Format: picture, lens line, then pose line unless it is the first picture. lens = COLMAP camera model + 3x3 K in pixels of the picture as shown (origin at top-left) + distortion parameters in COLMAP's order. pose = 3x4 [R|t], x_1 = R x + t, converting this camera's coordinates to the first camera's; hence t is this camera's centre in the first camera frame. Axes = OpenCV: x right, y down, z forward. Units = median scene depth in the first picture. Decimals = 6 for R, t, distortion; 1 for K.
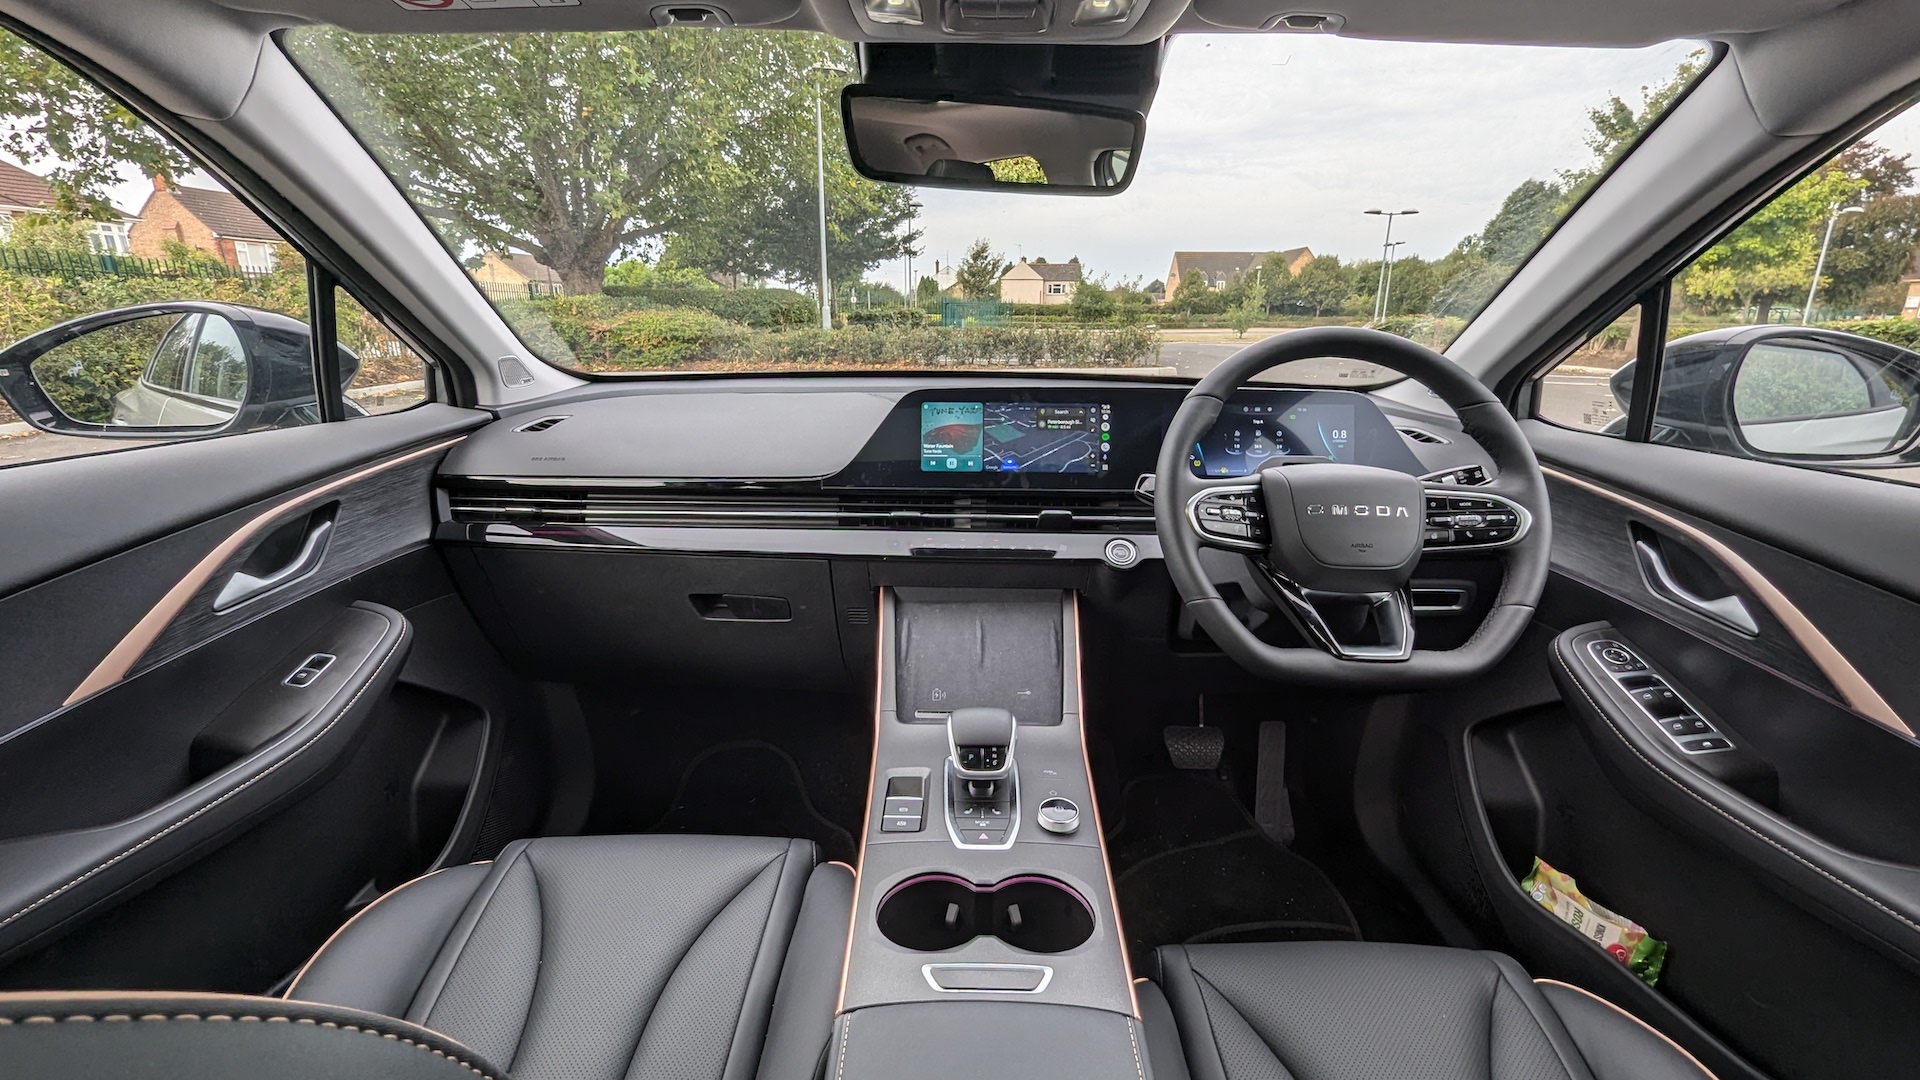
lens RADIAL K [[805.6, 0, 971.0], [0, 805.6, 530.9], [0, 0, 1]] dist [0.006340, 0.000317]
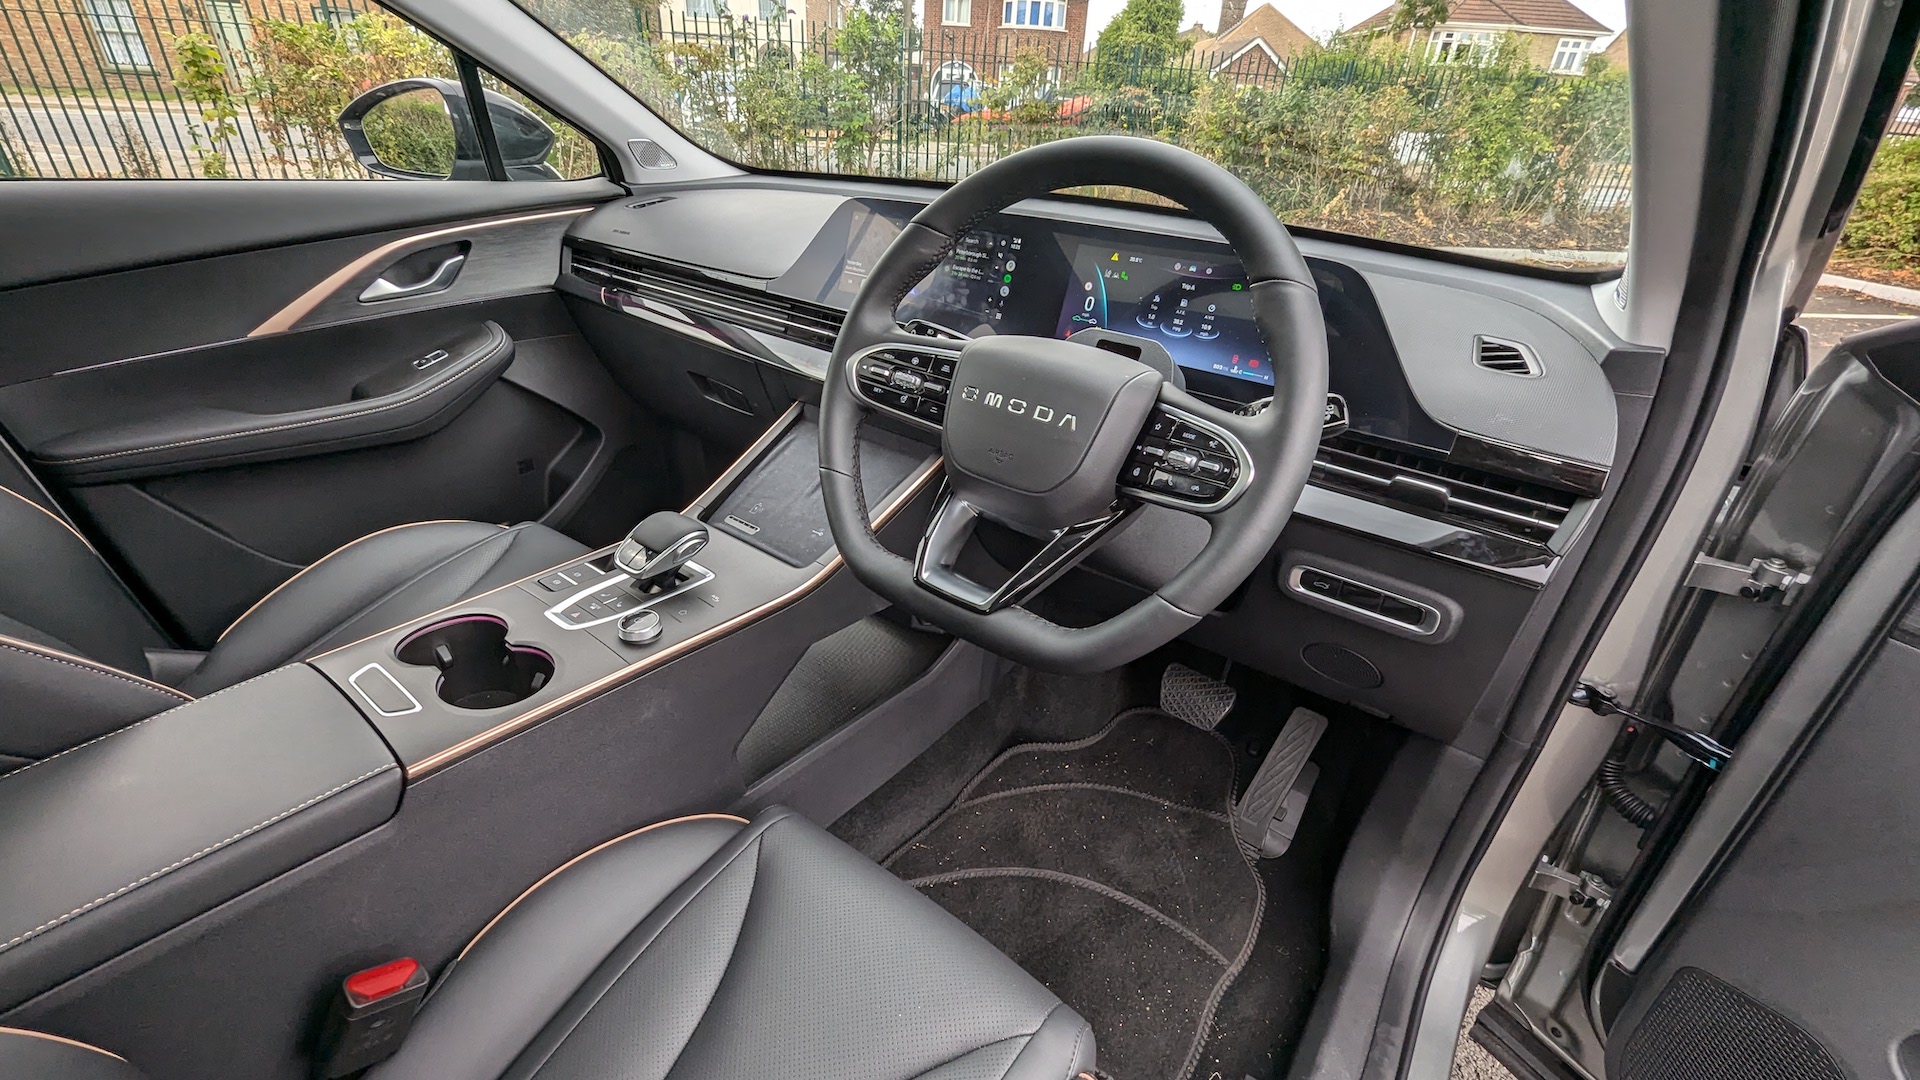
lens RADIAL K [[805.6, 0, 967.2], [0, 805.6, 541.7], [0, 0, 1]] dist [0.006340, 0.000317]
pose [[0.802713, 0.308047, -0.510646, 0.716071], [-0.201037, 0.945918, 0.254603, -0.071437], [0.561459, -0.101714, 0.821229, 0.306885]]
